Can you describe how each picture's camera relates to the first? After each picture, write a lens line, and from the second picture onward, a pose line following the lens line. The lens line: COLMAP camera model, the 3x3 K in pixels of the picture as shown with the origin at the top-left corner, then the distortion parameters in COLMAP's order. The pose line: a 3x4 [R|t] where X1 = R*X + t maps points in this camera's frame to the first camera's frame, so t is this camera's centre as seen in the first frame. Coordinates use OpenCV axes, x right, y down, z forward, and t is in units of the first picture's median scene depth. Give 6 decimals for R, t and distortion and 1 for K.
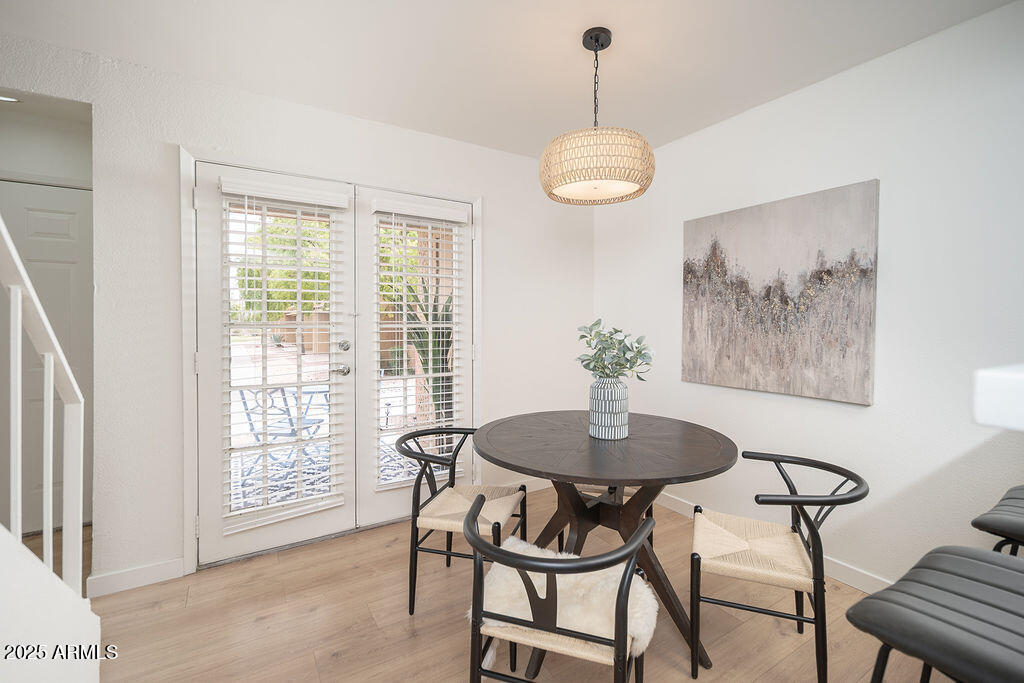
lens RADIAL K [[460.3, 0, 499.1], [0, 460.3, 329.1], [0, 0, 1]] dist [-0.002270, 0.000942]
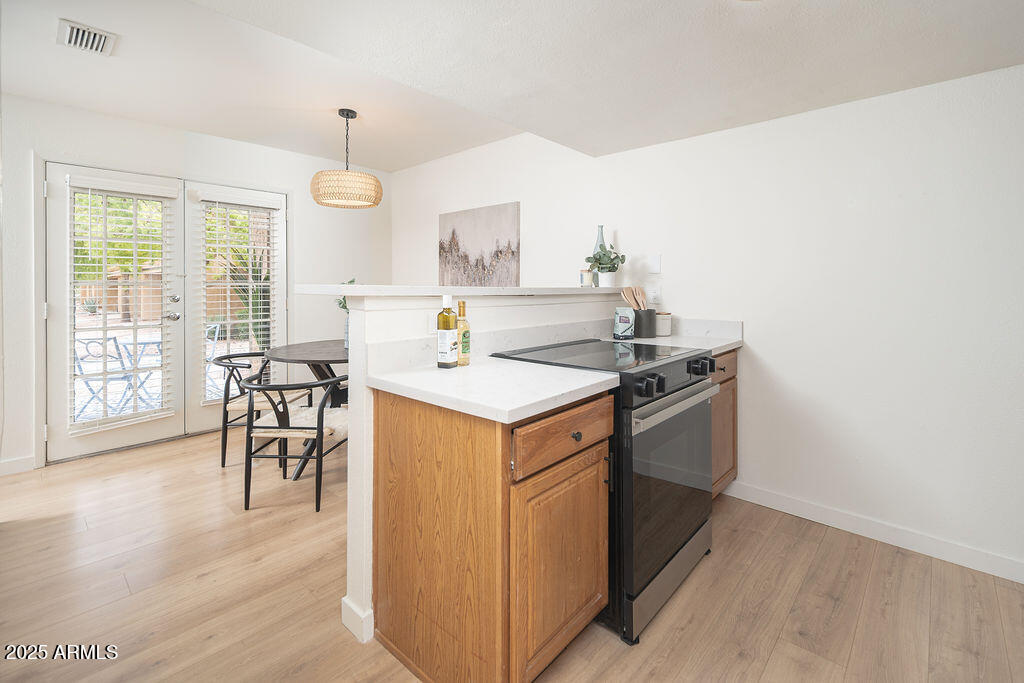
lens RADIAL K [[460.3, 0, 511.0], [0, 460.3, 285.9], [0, 0, 1]] dist [-0.002270, 0.000942]
pose [[0.957010, -0.002603, 0.290043, 0.214356], [0.006341, 0.999909, -0.011948, 0.021641], [-0.289986, 0.013274, 0.956939, -0.572313]]
